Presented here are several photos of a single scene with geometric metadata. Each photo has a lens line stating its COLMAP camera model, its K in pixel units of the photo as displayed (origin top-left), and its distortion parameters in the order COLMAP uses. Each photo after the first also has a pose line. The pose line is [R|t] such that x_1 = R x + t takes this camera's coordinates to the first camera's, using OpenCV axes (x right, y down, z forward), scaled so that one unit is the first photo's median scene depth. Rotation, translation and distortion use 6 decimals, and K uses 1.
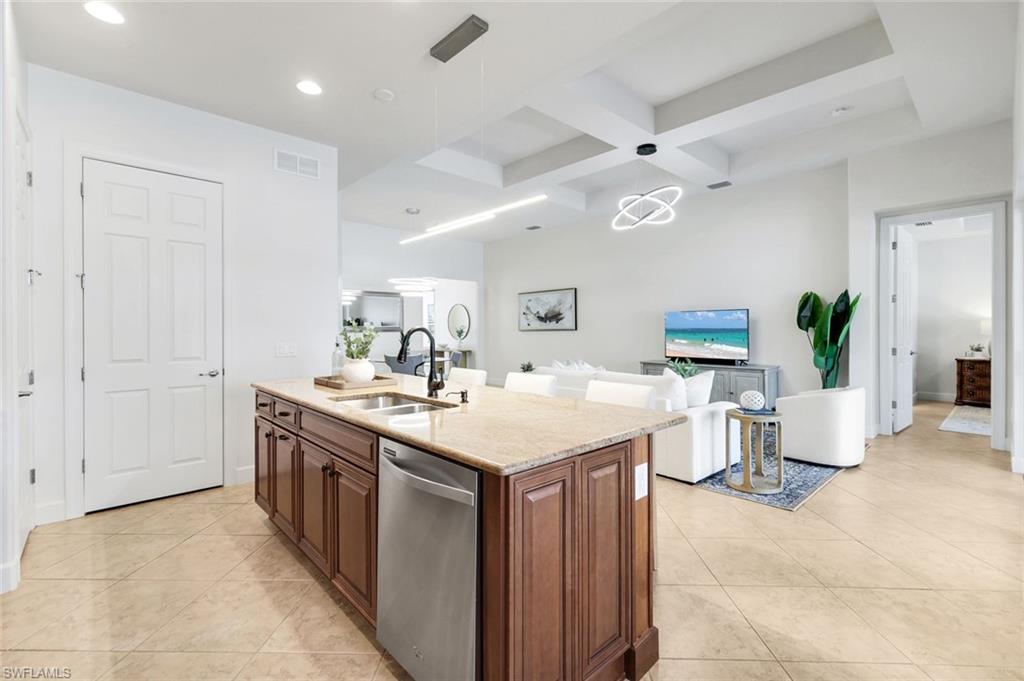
lens RADIAL K [[452.3, 0, 512.9], [0, 452.3, 332.0], [0, 0, 1]] dist [0.005836, 0.000099]
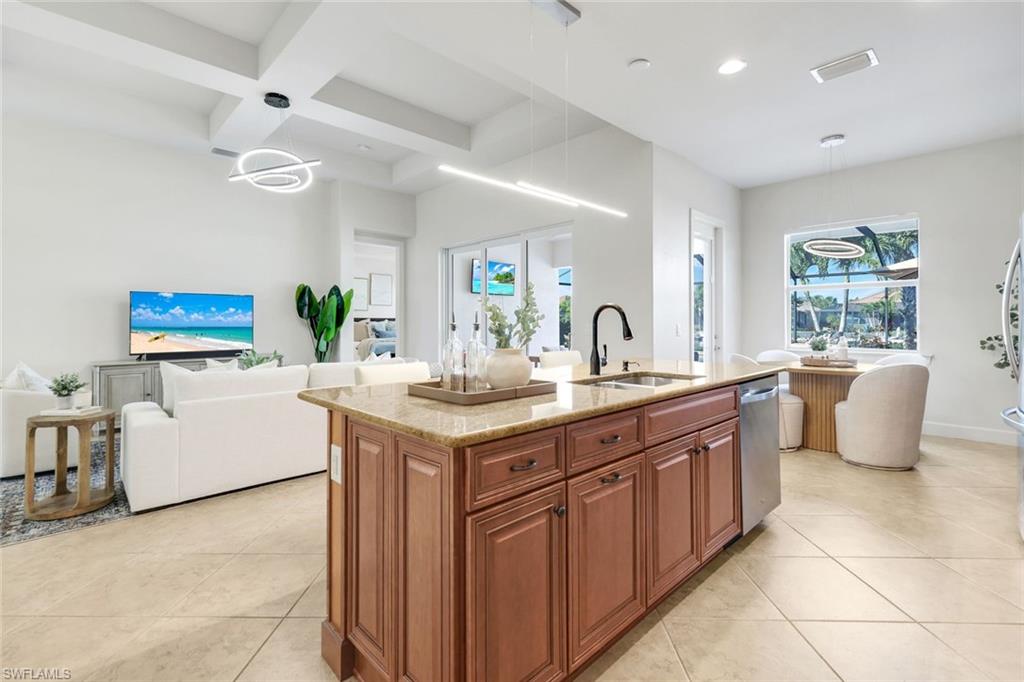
lens RADIAL K [[462.3, 0, 513.4], [0, 462.3, 314.7], [0, 0, 1]] dist [0.007180, 0.000070]
pose [[-0.017617, 0.017822, 0.999686, -0.499082], [0.007372, 0.999816, -0.017695, 0.012026], [-0.999818, 0.007058, -0.017745, 0.507270]]
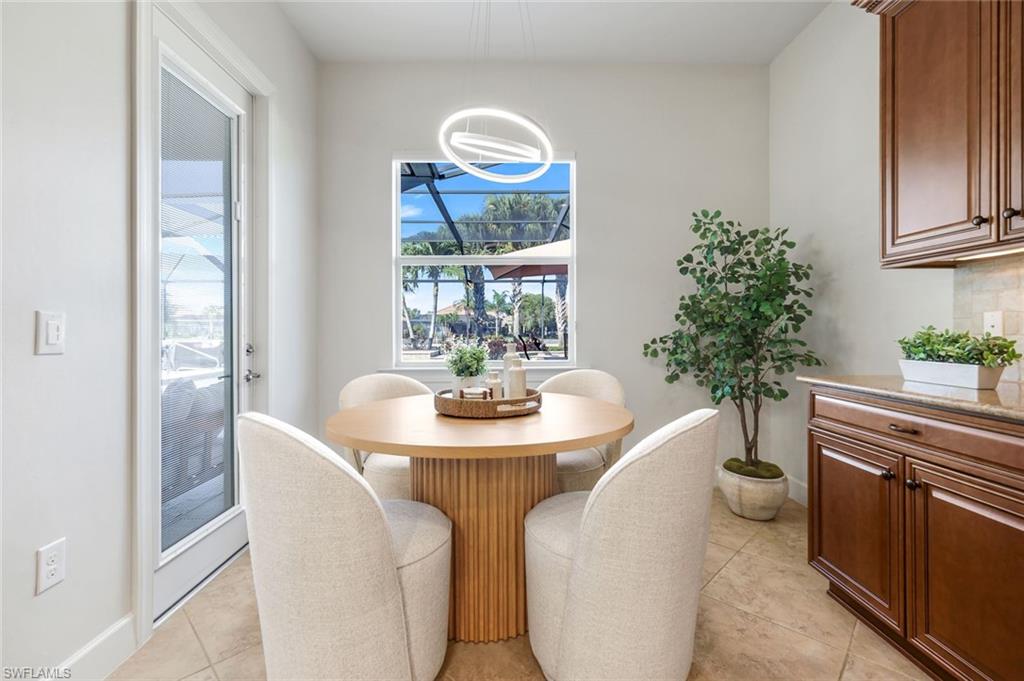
lens RADIAL K [[452.3, 0, 512.9], [0, 452.3, 332.0], [0, 0, 1]] dist [0.005836, 0.000099]
pose [[-0.739120, 0.001550, 0.673572, 0.041120], [0.009222, 0.999927, 0.007819, 0.028349], [-0.673511, 0.011991, -0.739080, 0.194557]]
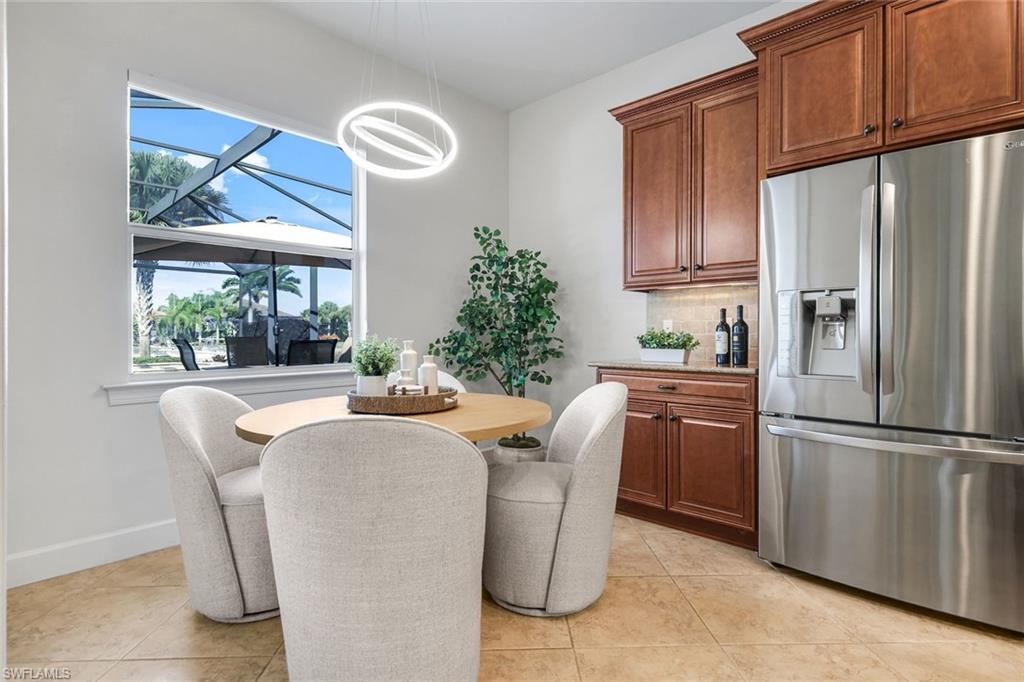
lens RADIAL K [[514.9, 0, 511.2], [0, 514.9, 338.0], [0, 0, 1]] dist [-0.001784, -0.000099]
pose [[-0.998557, 0.003402, -0.053588, 0.222405], [0.002640, 0.999895, 0.014271, 0.032193], [0.053631, 0.014109, -0.998461, 0.339724]]
